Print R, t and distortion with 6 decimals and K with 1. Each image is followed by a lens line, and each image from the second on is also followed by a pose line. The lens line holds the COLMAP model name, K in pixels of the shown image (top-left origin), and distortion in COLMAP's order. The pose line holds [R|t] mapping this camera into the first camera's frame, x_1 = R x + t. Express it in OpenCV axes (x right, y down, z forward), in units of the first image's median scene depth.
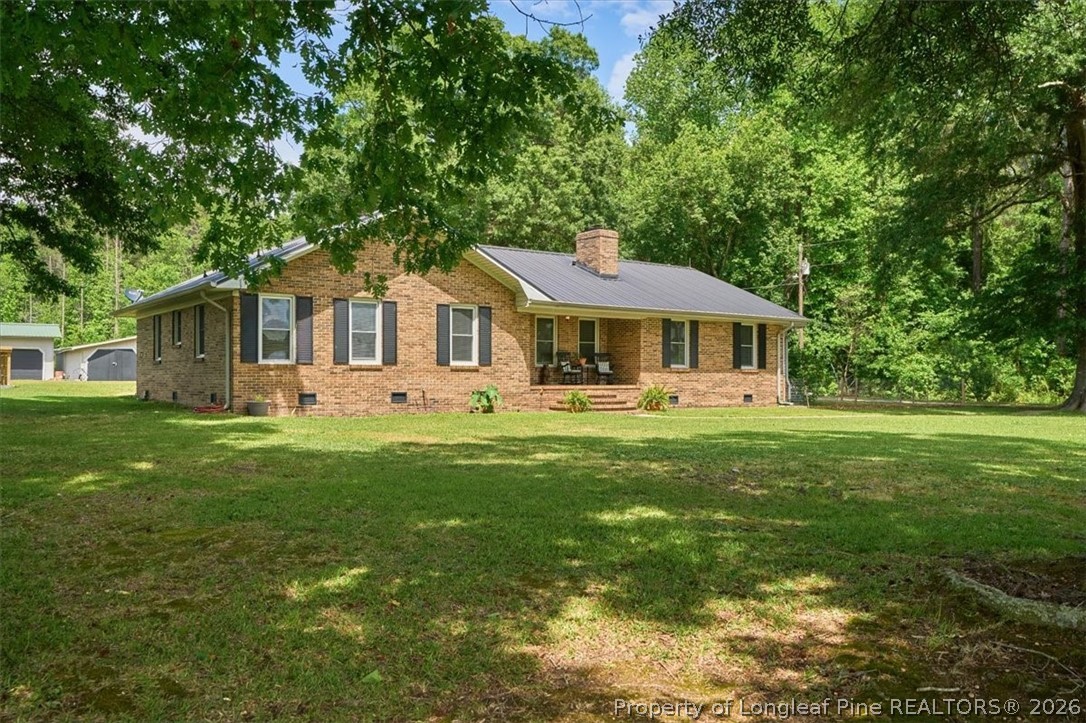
lens RADIAL K [[512.6, 0, 542.4], [0, 512.6, 390.4], [0, 0, 1]] dist [-0.002986, 0.000798]
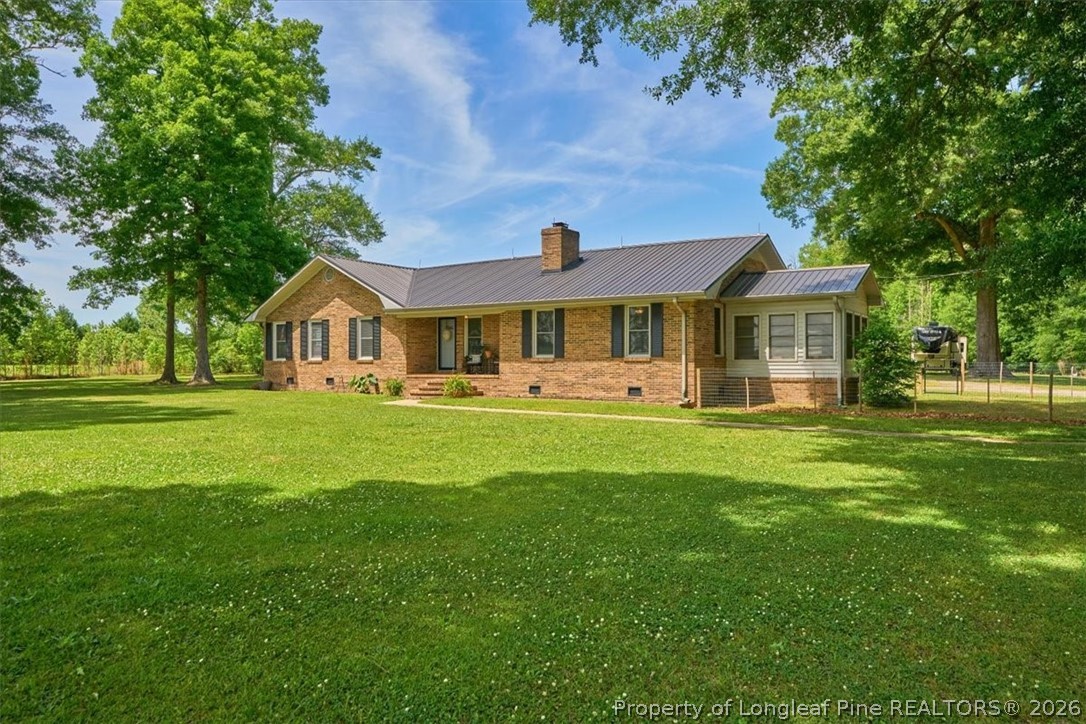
lens RADIAL K [[512.6, 0, 542.4], [0, 512.6, 390.9], [0, 0, 1]] dist [-0.002986, 0.000798]
pose [[0.682443, 0.030017, -0.730322, 1.035310], [-0.017049, 0.999538, 0.025151, -0.005054], [0.730740, -0.004713, 0.682640, 0.331724]]
